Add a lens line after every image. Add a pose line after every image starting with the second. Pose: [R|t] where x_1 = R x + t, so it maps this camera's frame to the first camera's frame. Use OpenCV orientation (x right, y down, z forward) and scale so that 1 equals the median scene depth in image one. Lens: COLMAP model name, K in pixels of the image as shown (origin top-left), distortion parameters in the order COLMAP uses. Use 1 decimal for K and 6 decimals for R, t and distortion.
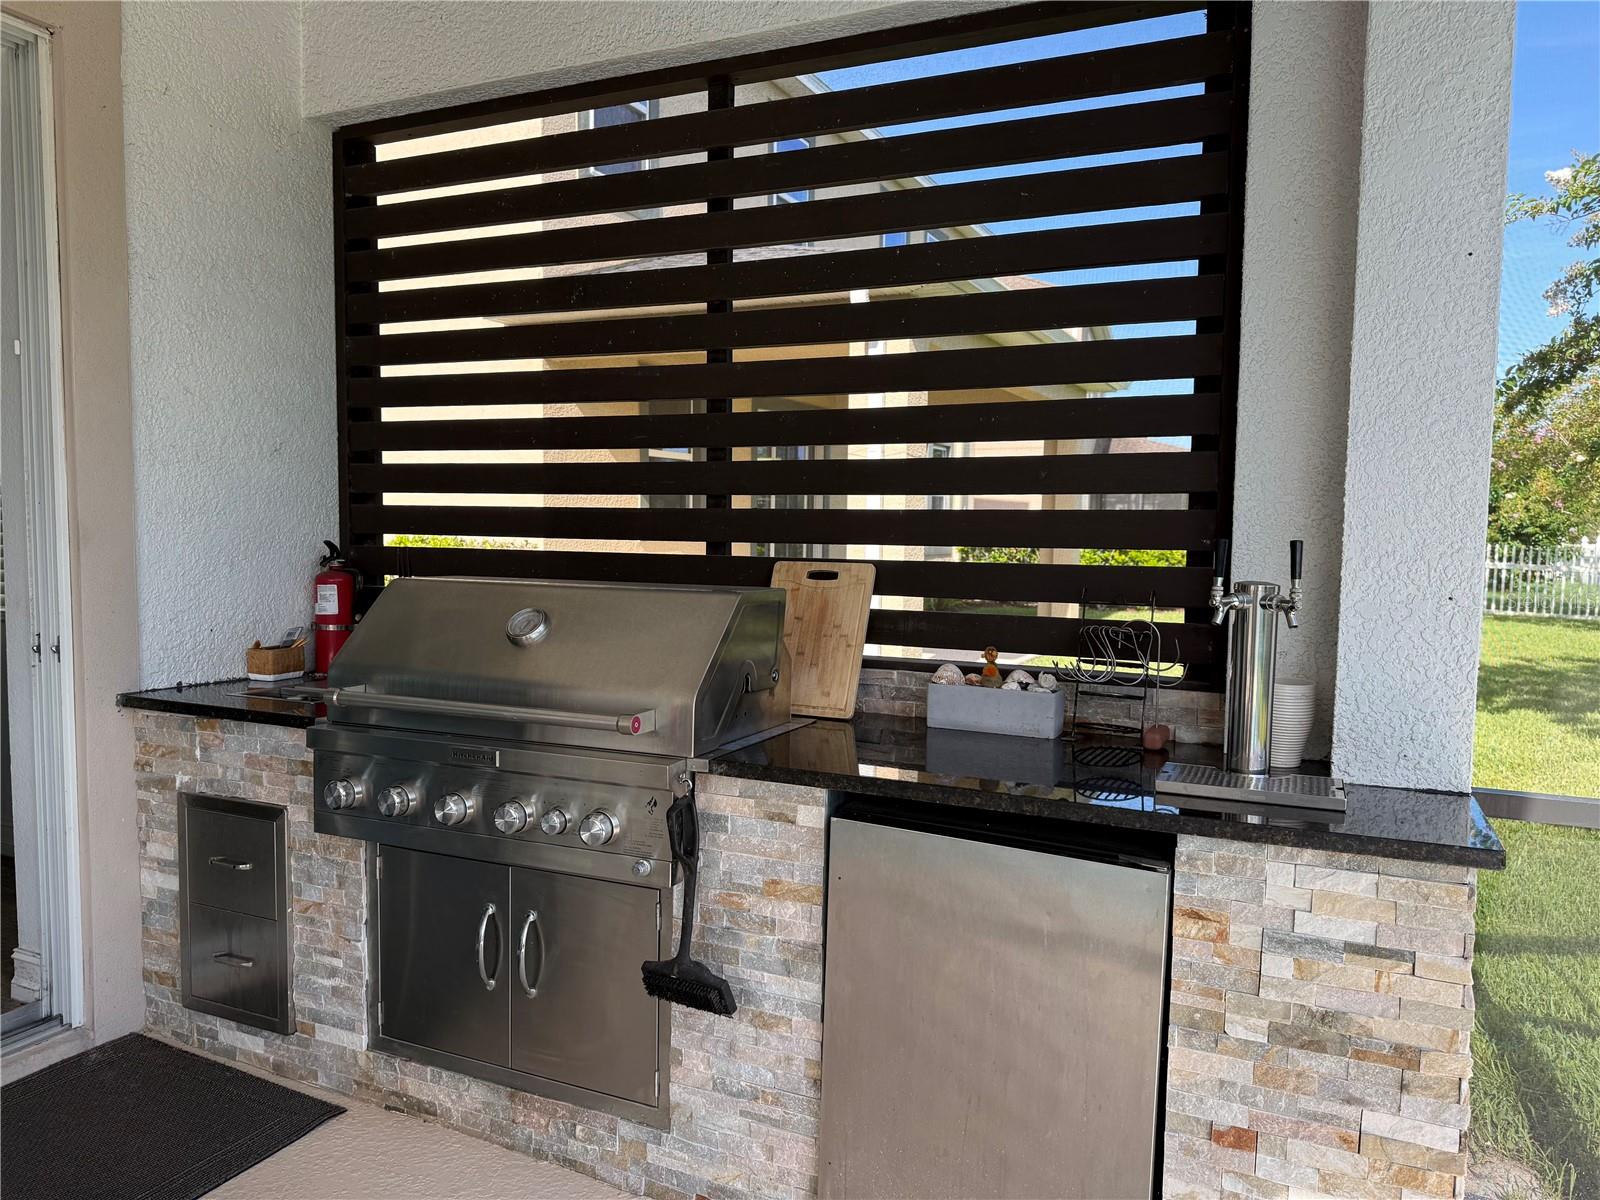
lens RADIAL K [[1106.0, 0, 802.4], [0, 1106.0, 600.6], [0, 0, 1]] dist [-0.012076, -0.006970]
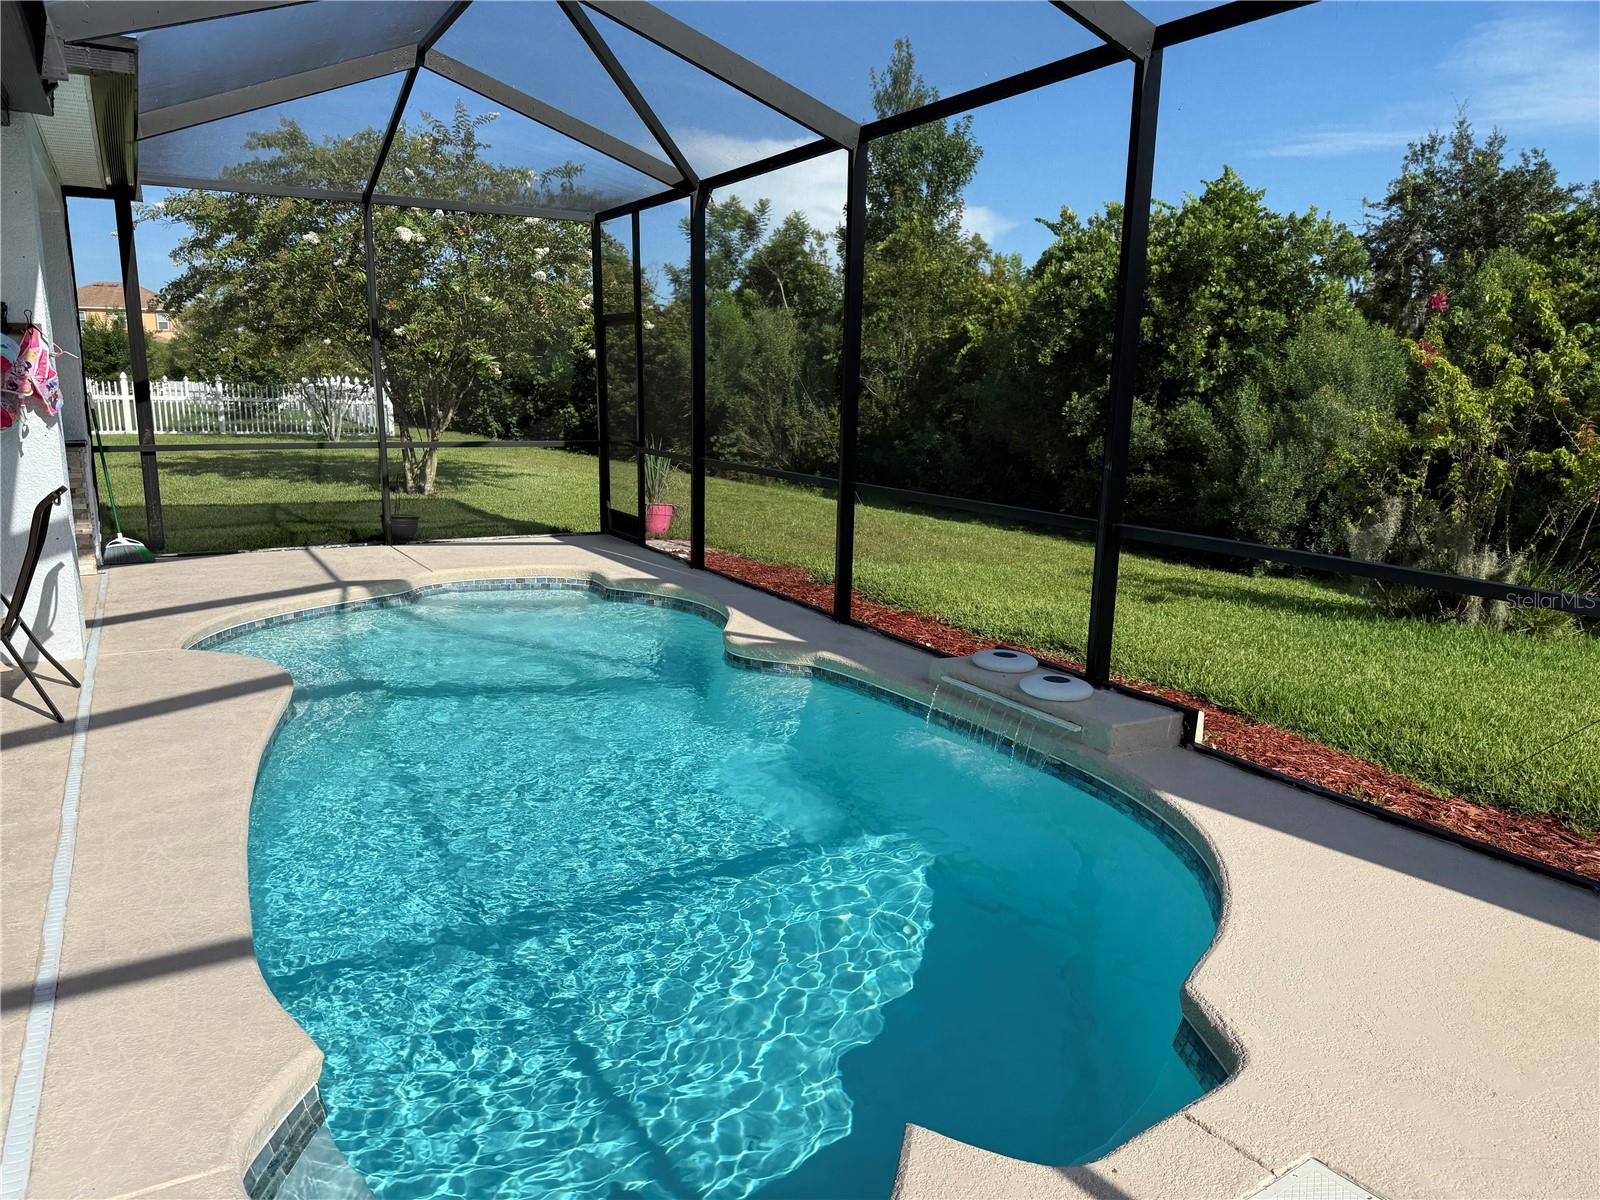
lens RADIAL K [[1106.0, 0, 802.0], [0, 1106.0, 602.7], [0, 0, 1]] dist [-0.012076, -0.006970]
pose [[0.553781, -0.163324, 0.816488, -0.437287], [0.048000, 0.985206, 0.164517, 0.078571], [-0.831278, -0.051915, 0.553427, -1.101683]]
